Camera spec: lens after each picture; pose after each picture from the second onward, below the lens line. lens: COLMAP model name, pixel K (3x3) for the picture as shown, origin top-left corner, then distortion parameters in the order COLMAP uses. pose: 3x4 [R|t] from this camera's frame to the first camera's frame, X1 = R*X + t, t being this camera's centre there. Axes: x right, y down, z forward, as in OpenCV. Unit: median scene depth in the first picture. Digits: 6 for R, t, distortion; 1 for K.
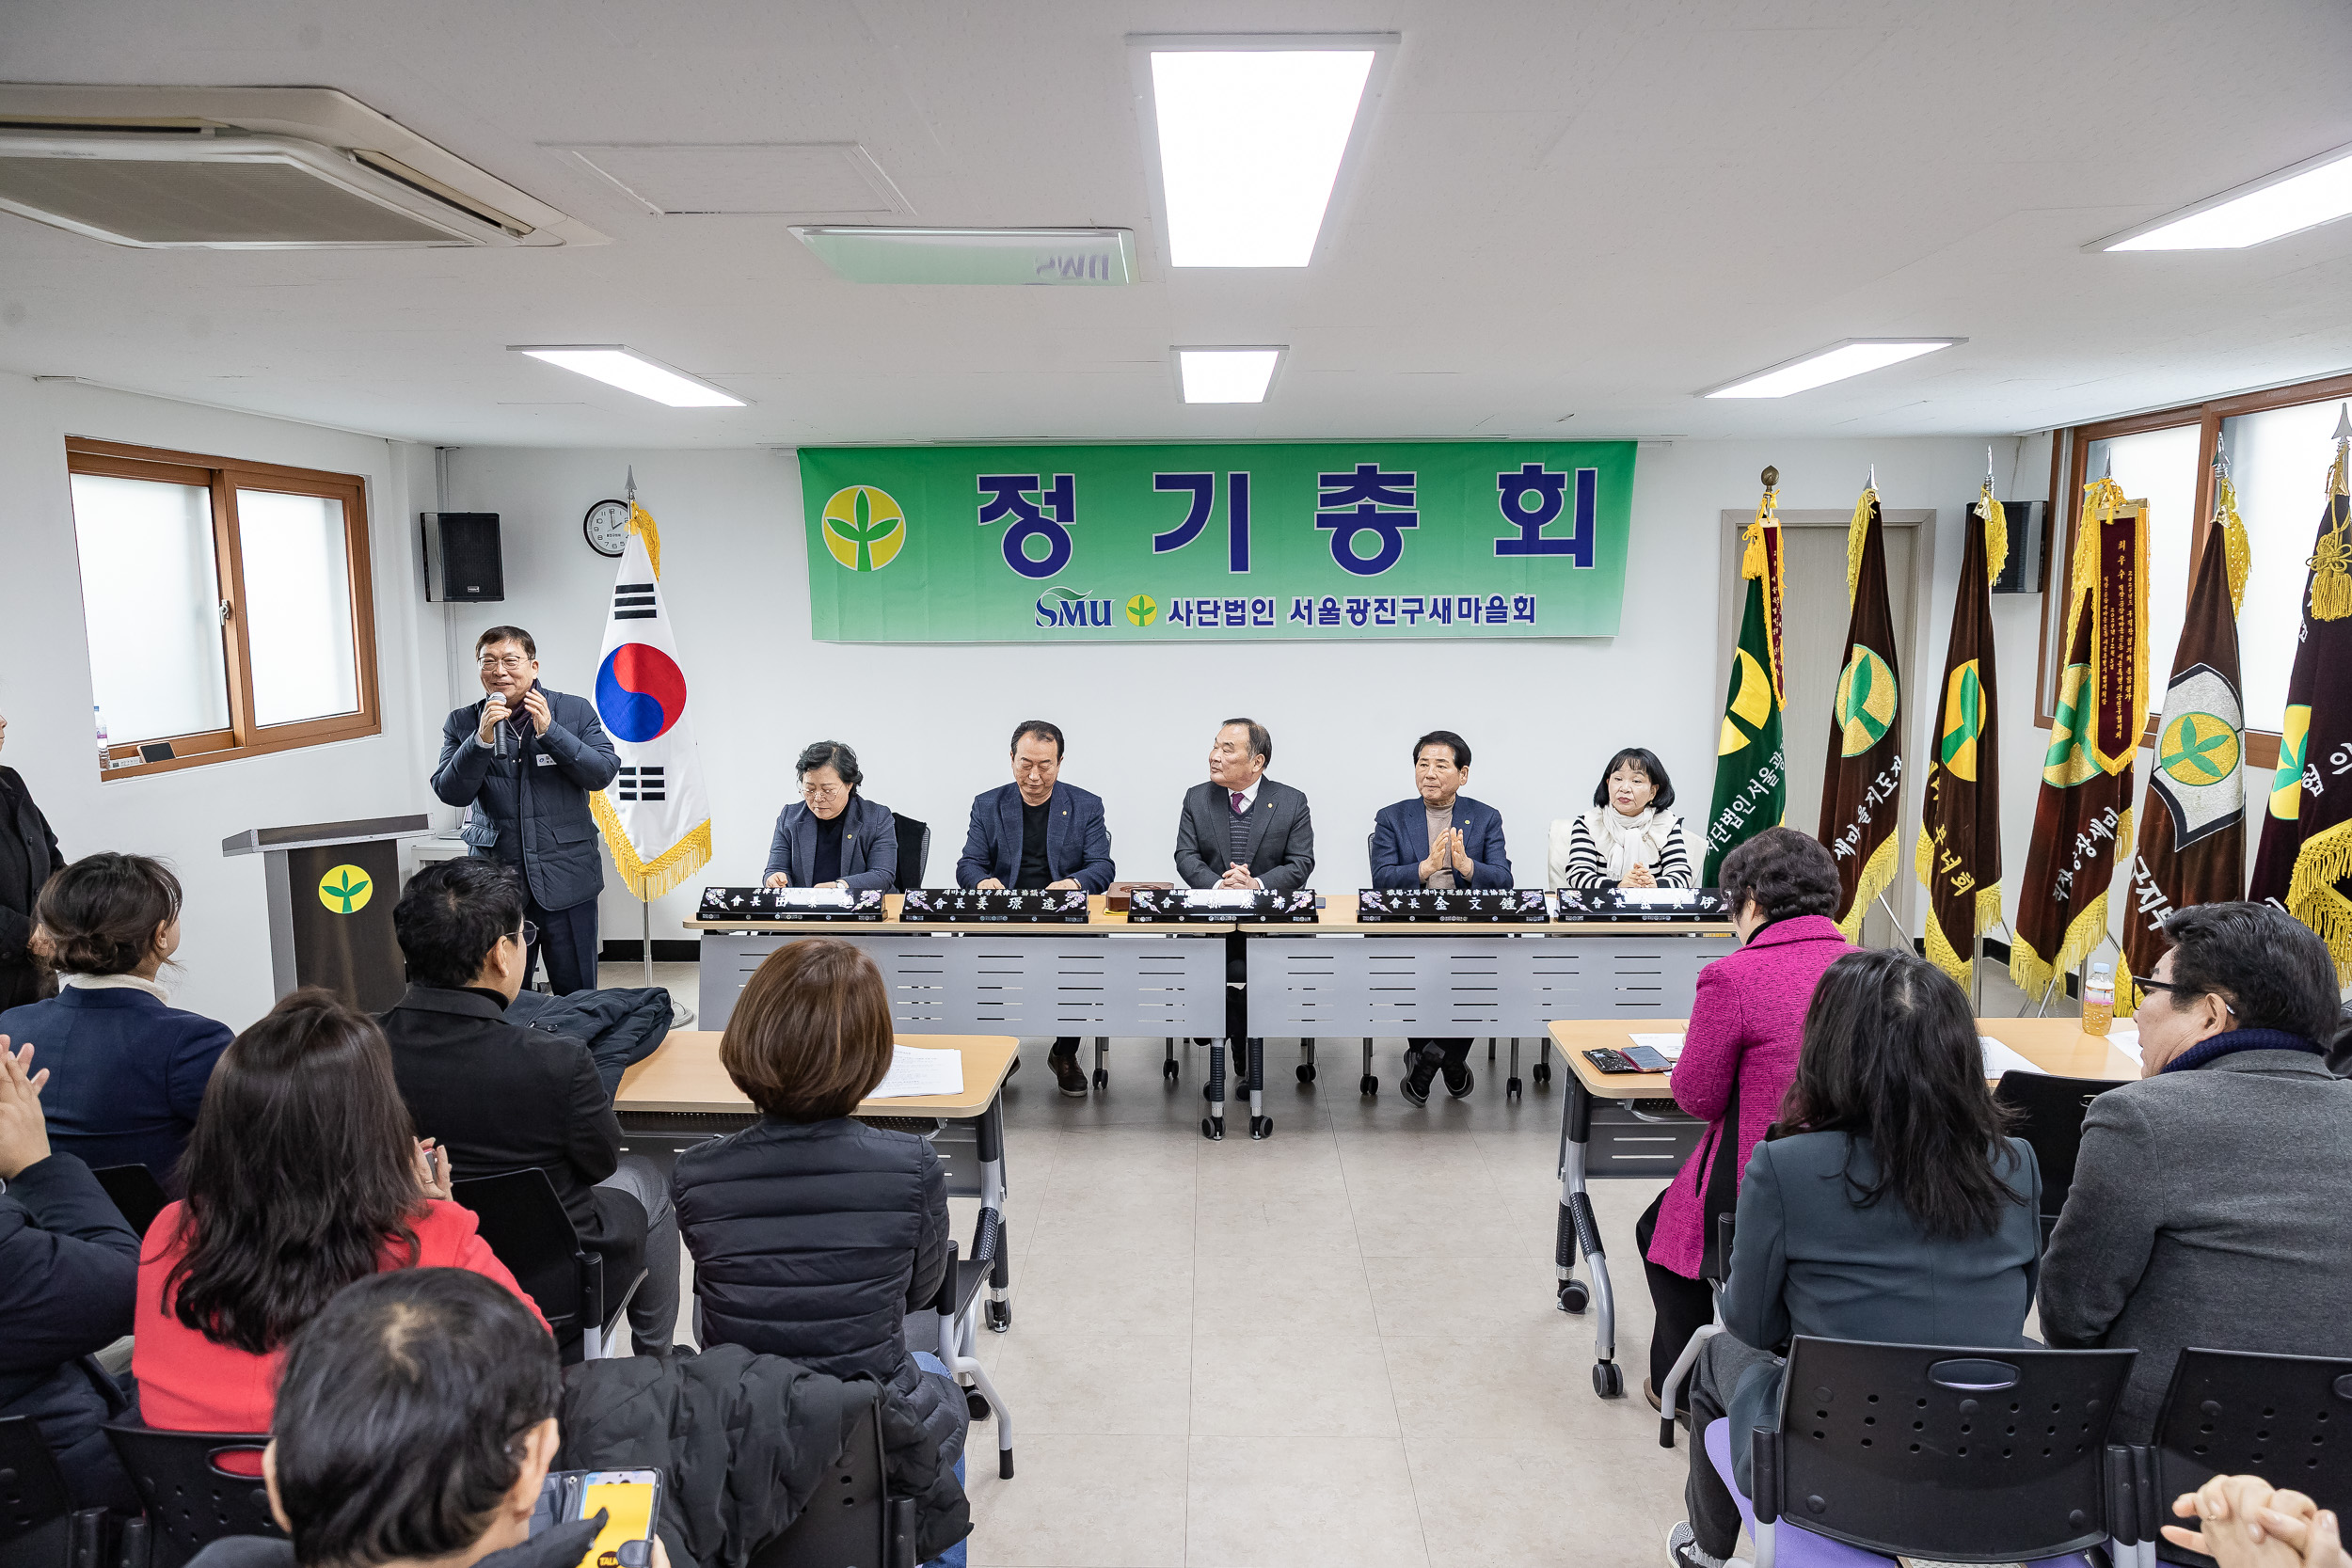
lens RADIAL K [[1553.0, 0, 1171.6], [0, 1553.0, 791.9], [0, 0, 1]] dist [-0.027453, 0.037715]
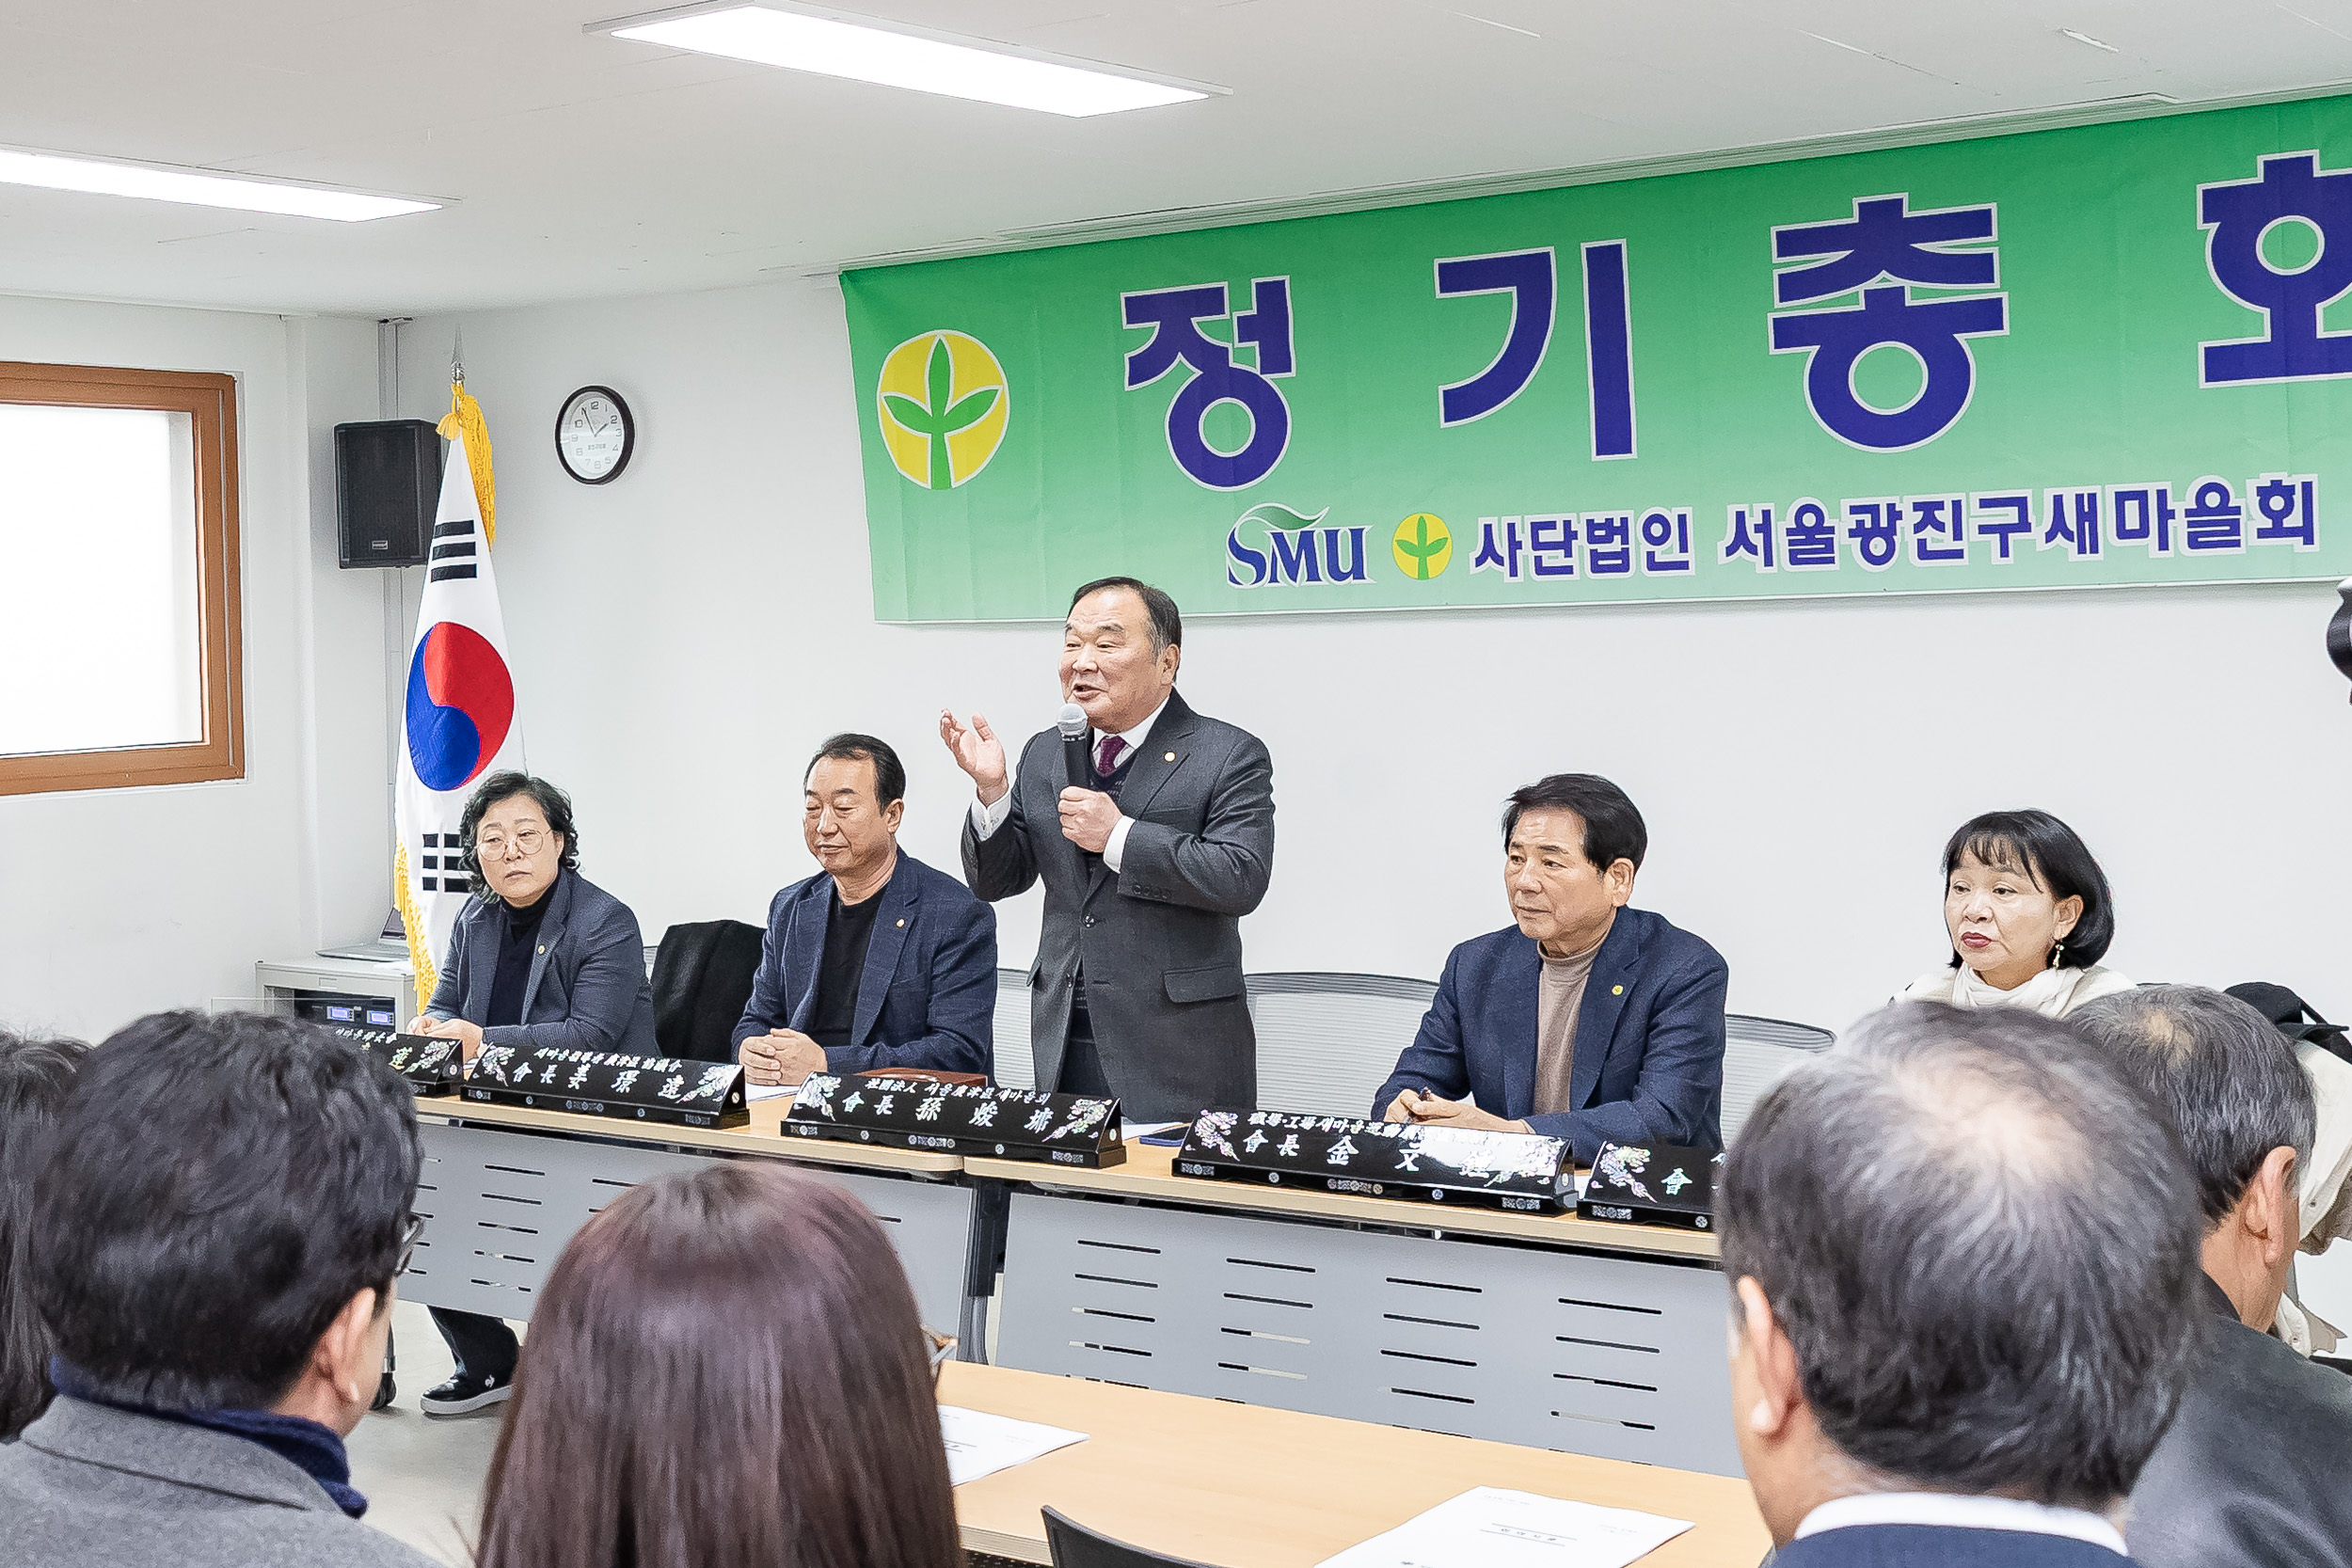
lens RADIAL K [[3164.4, 0, 679.2], [0, 3164.4, 651.5], [0, 0, 1]] dist [-0.019536, 0.000000]
pose [[0.776929, -0.011197, -0.629488, 0.503107], [-0.058894, 0.994165, -0.090373, 0.019121], [0.626827, 0.107286, 0.771737, 0.140685]]
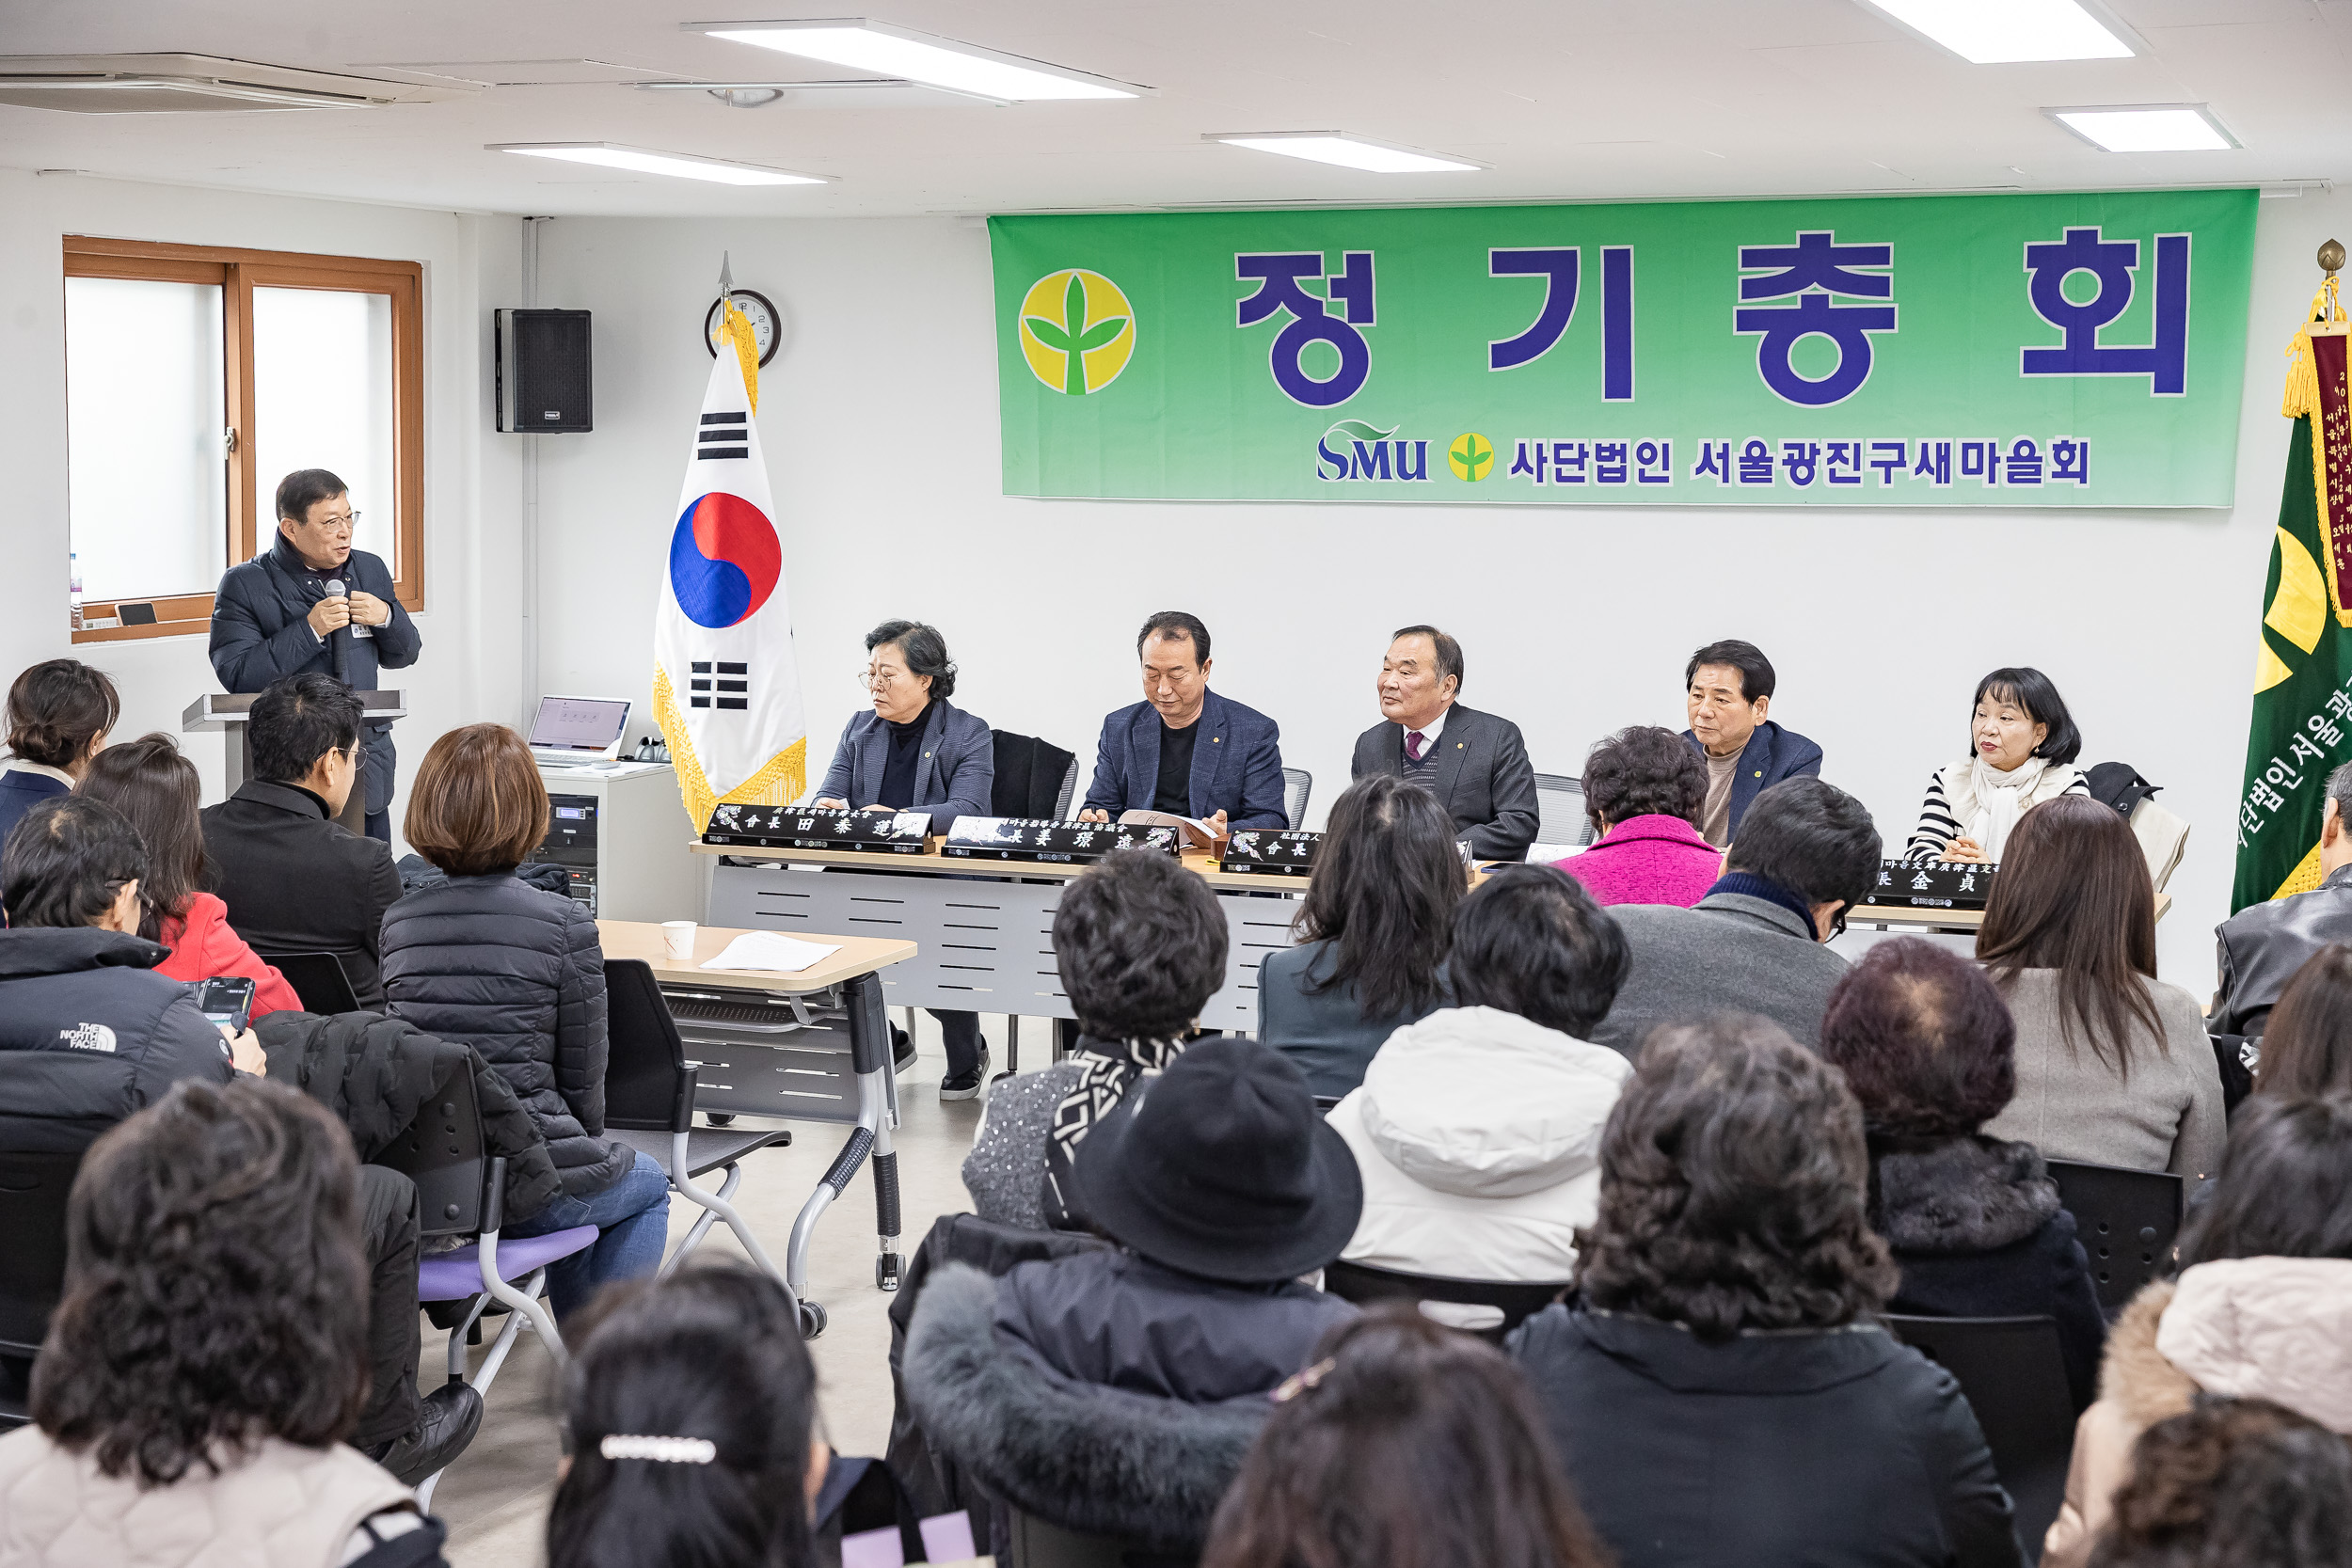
lens RADIAL K [[3467.9, 0, 1171.2], [0, 3467.9, 618.5], [0, 0, 1]] dist [0.035348, 0.000000]
pose [[0.944323, 0.026914, -0.327918, 0.416075], [-0.050029, 0.996806, -0.062256, 0.057669], [0.325195, 0.075195, 0.942653, -0.496143]]
